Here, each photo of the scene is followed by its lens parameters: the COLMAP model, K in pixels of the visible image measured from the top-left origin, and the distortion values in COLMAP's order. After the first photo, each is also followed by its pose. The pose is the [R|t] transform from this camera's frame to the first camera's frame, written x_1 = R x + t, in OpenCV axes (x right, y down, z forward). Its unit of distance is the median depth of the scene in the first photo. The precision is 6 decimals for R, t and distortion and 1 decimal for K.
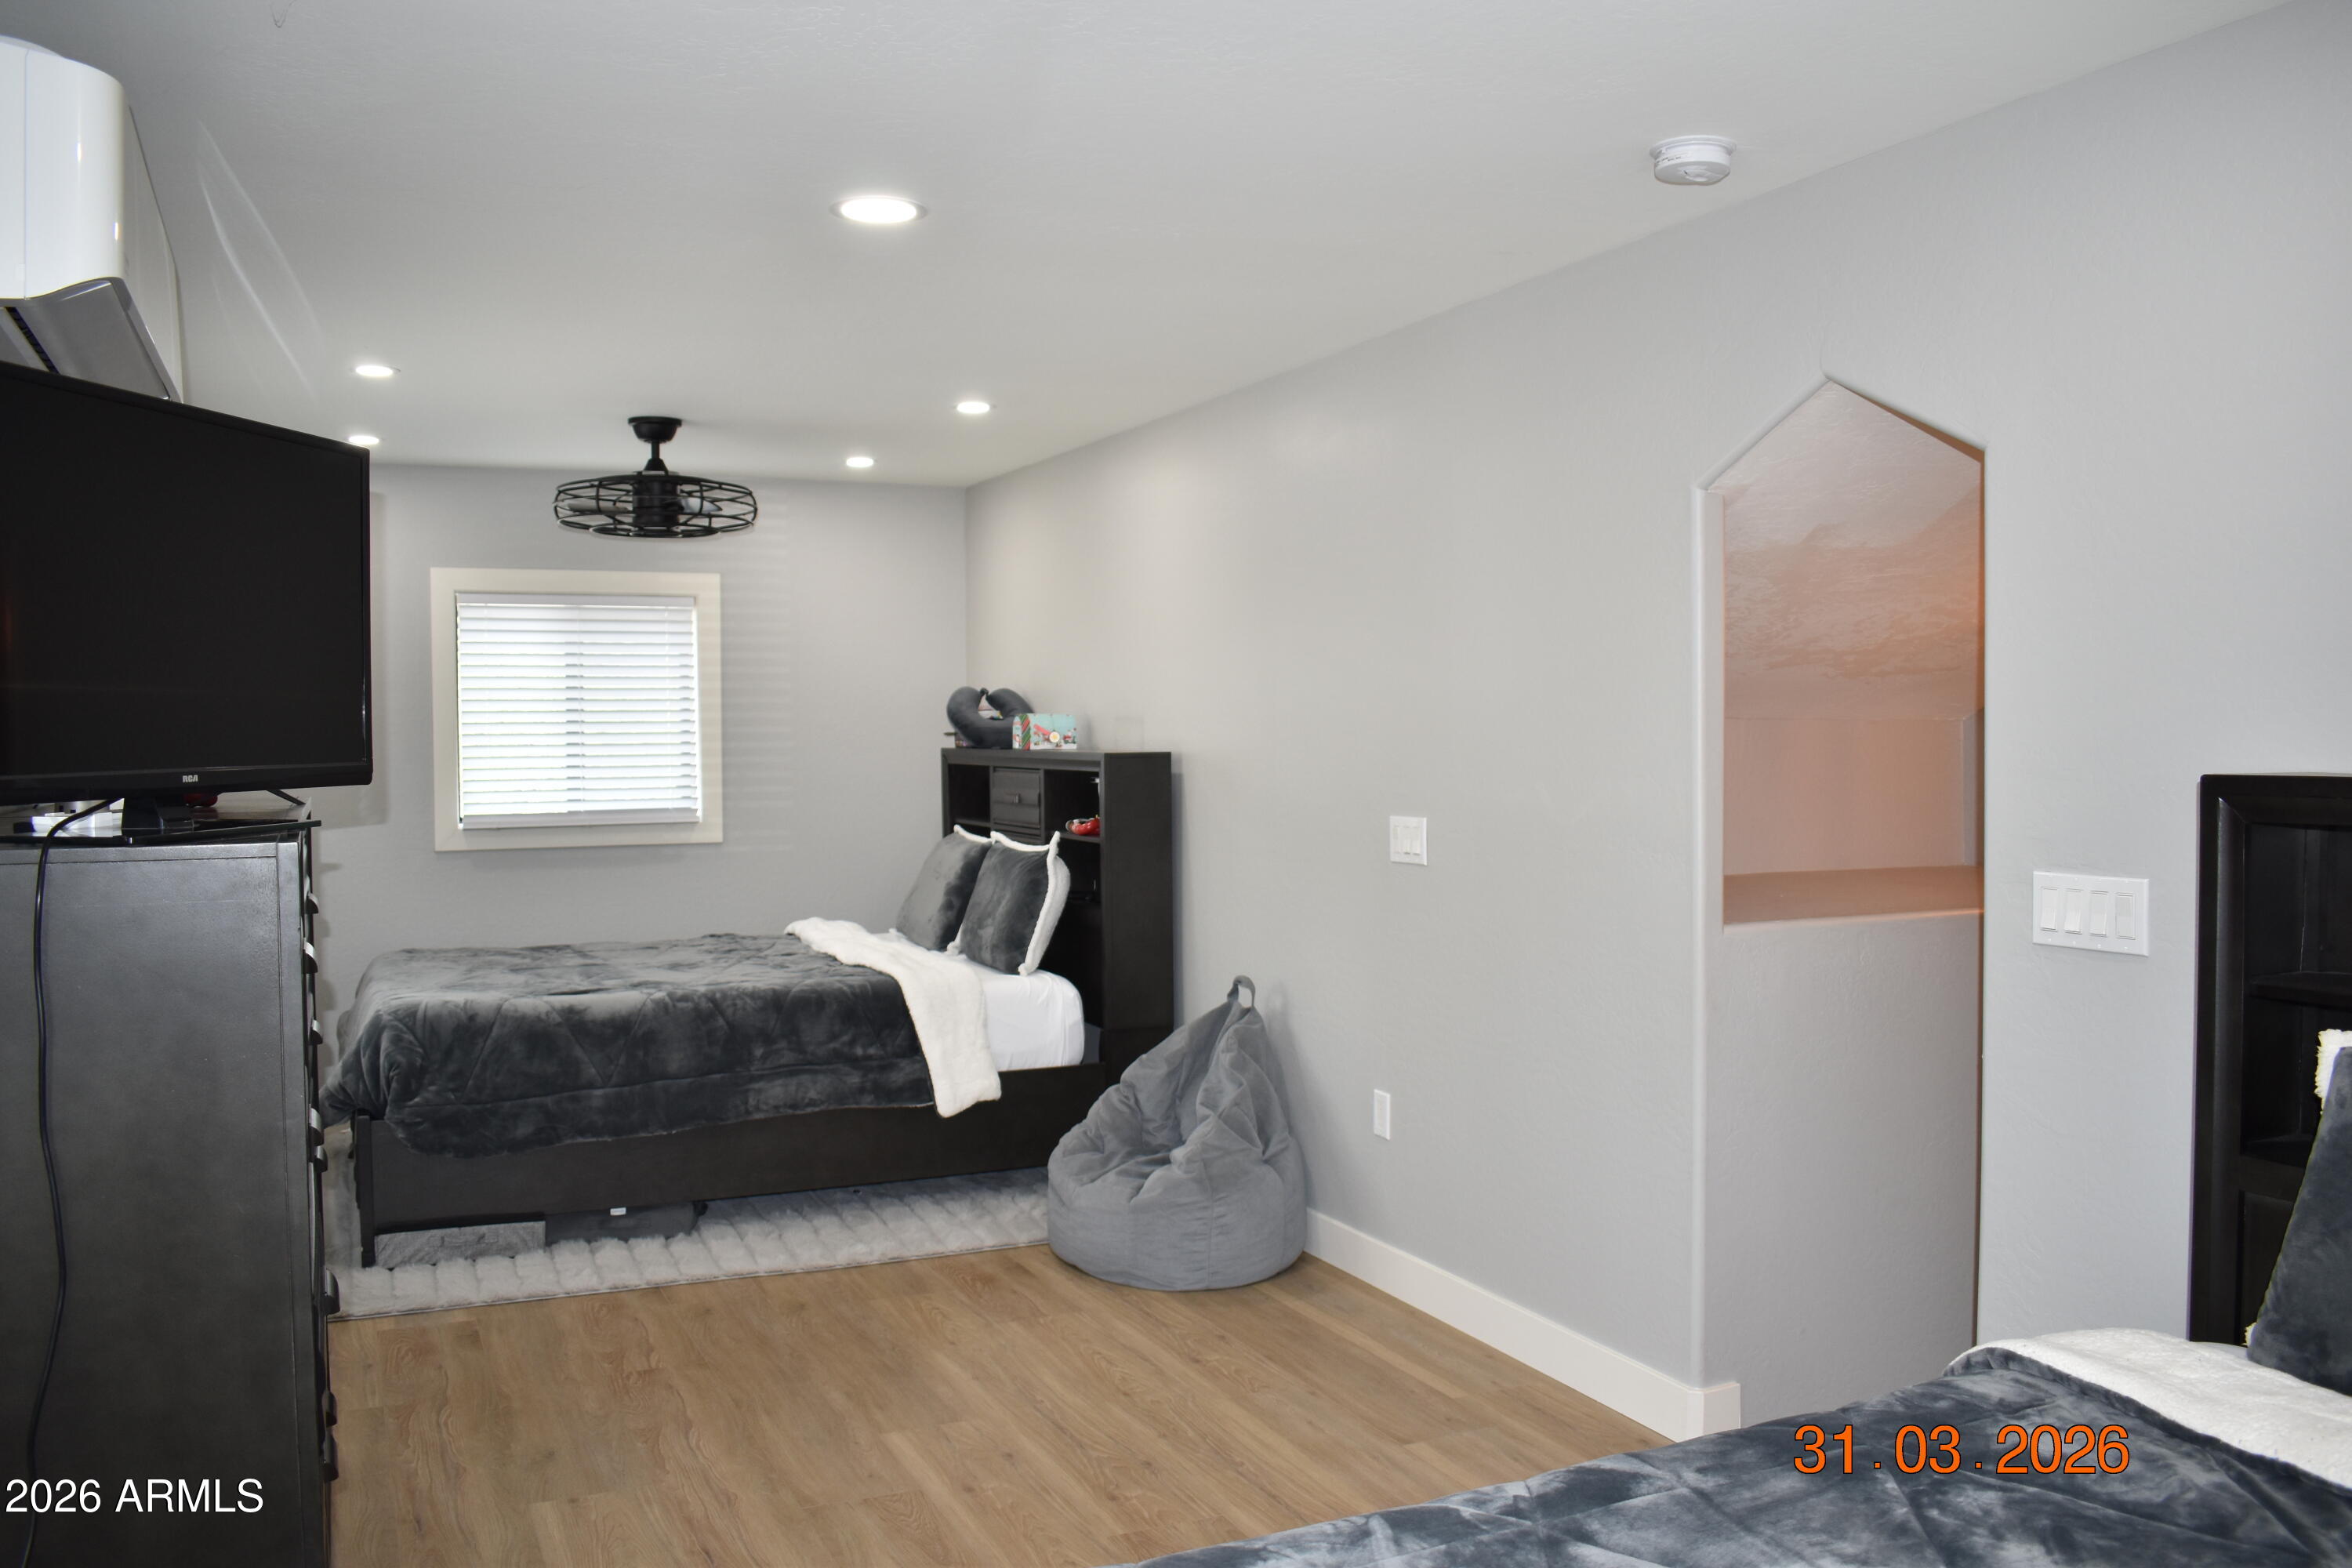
lens RADIAL K [[1927.7, 0, 1170.8], [0, 1927.7, 795.2], [0, 0, 1]] dist [-0.085319, 0.014201]
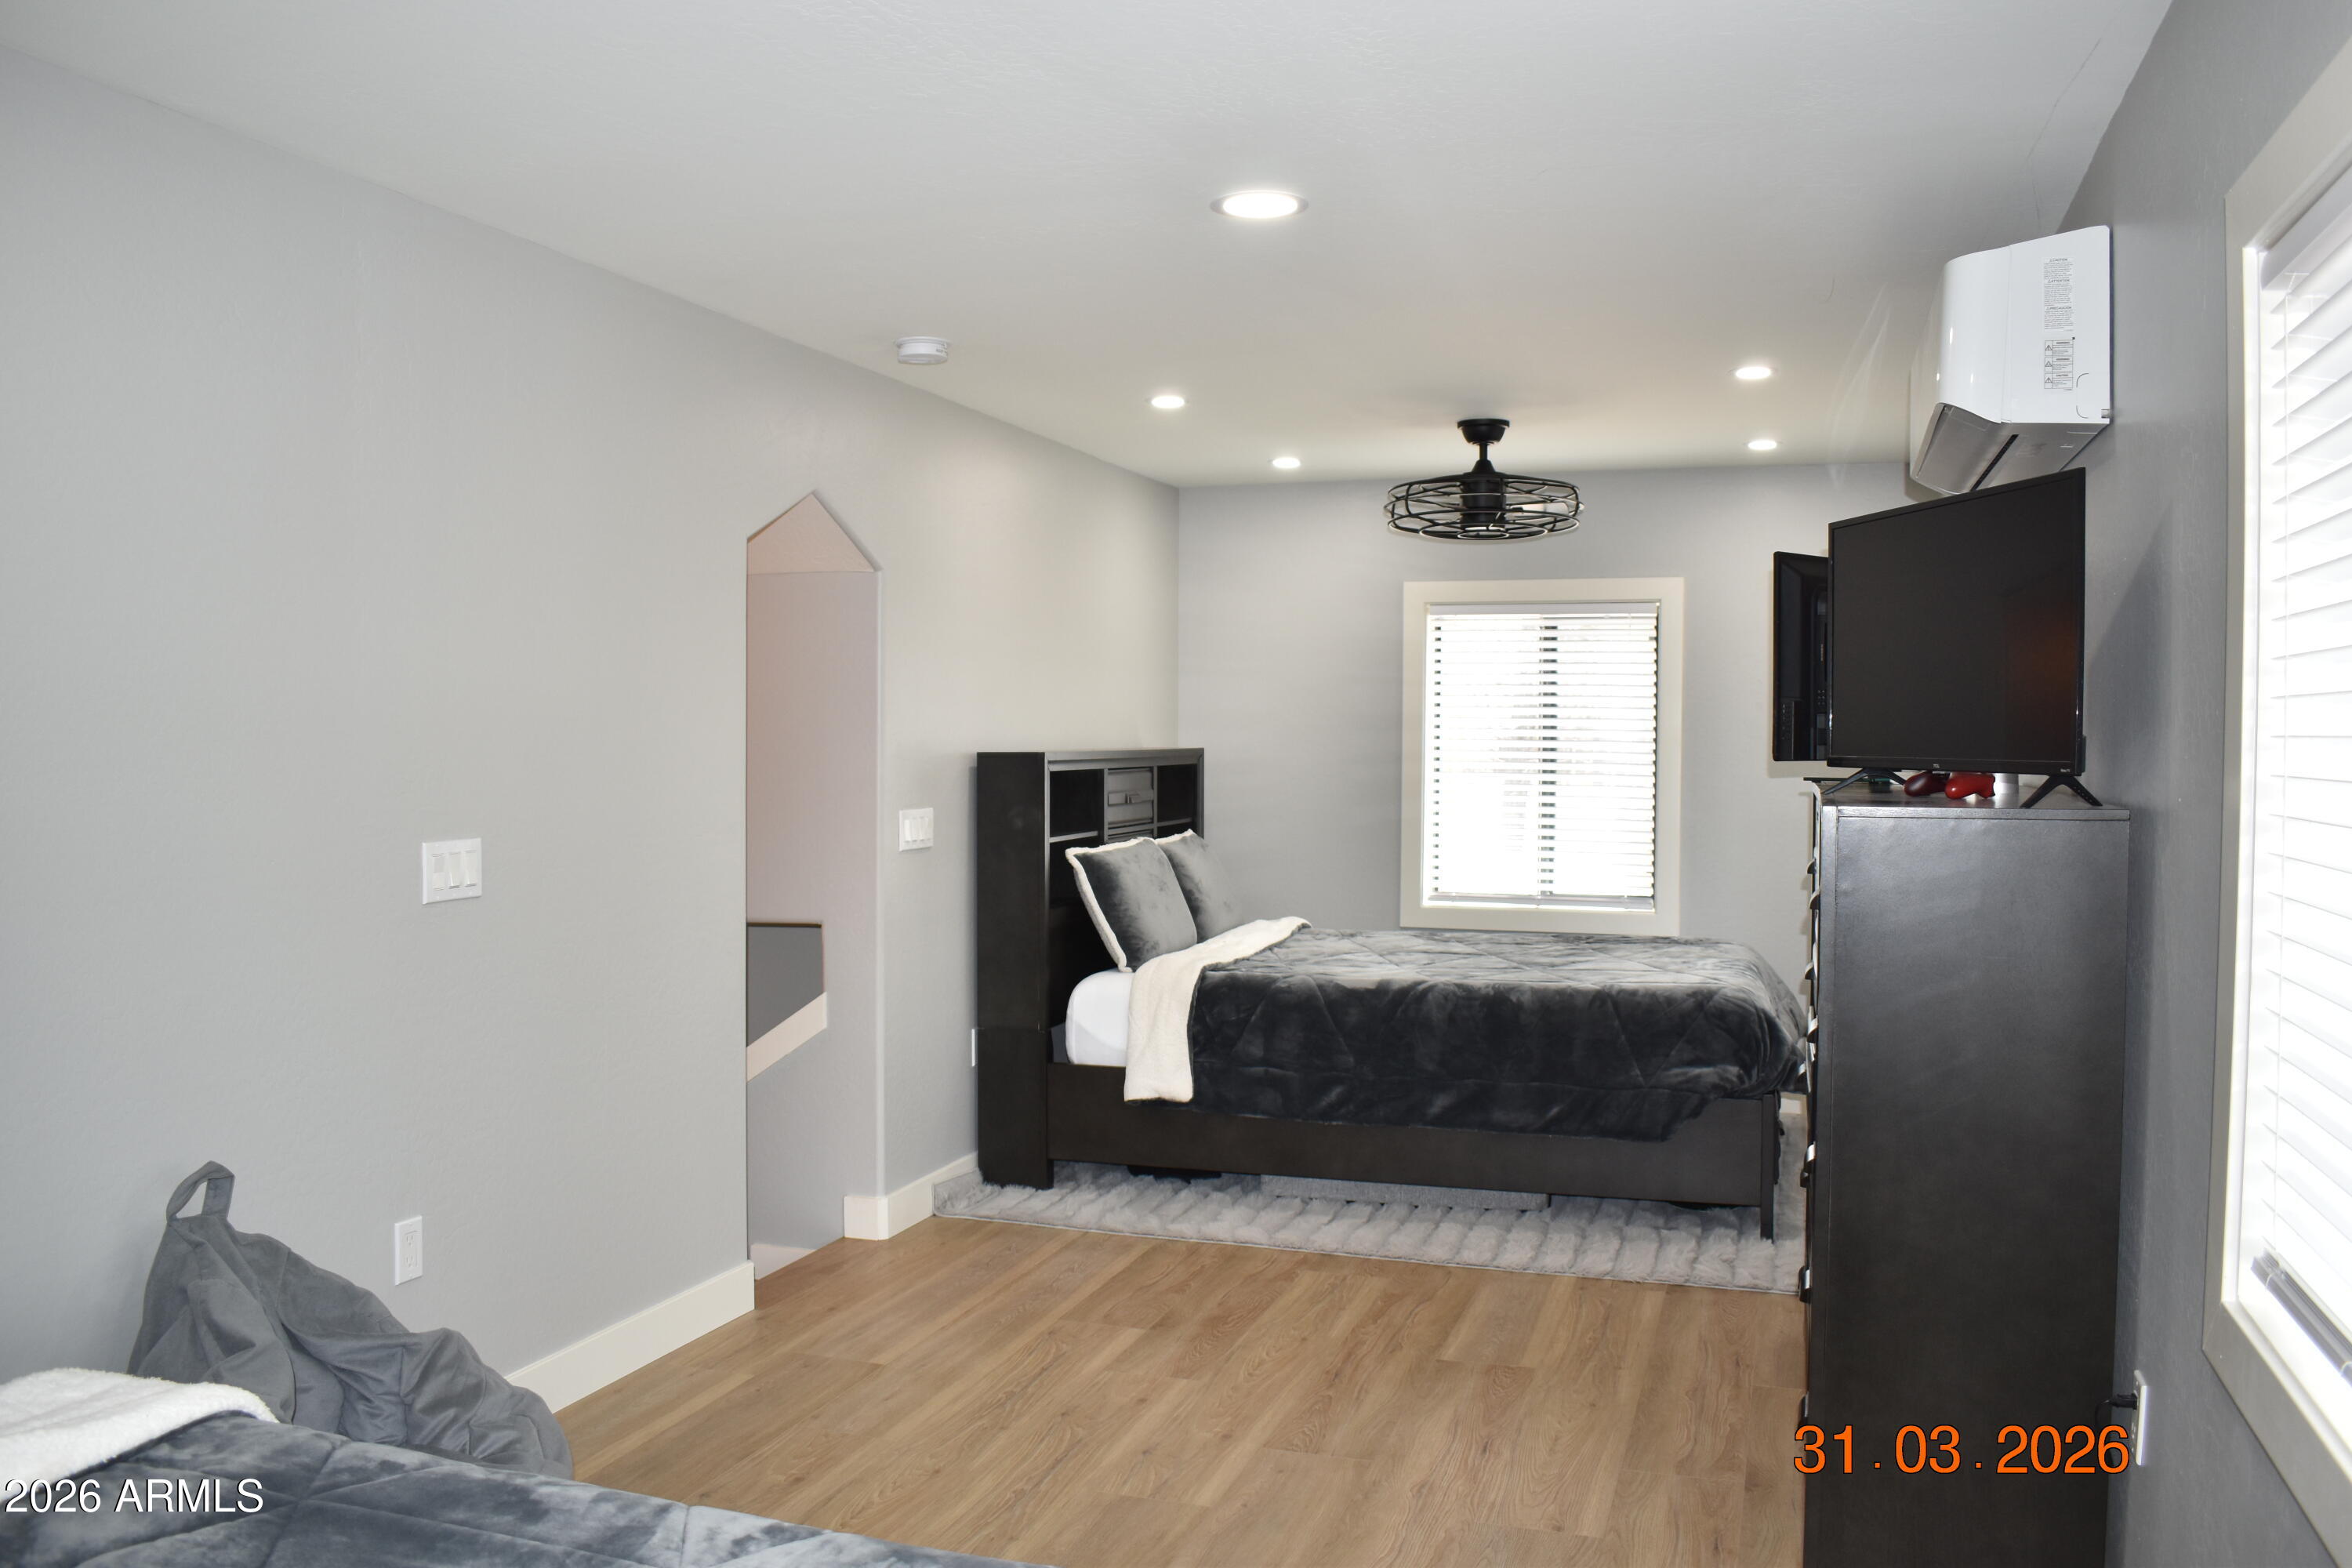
lens RADIAL K [[1927.7, 0, 1170.8], [0, 1927.7, 795.2], [0, 0, 1]] dist [-0.085319, 0.014201]
pose [[-0.739144, -0.015282, 0.673374, -0.761792], [0.025803, 0.998366, 0.050980, -0.048900], [-0.673053, 0.055057, -0.737542, 1.706415]]
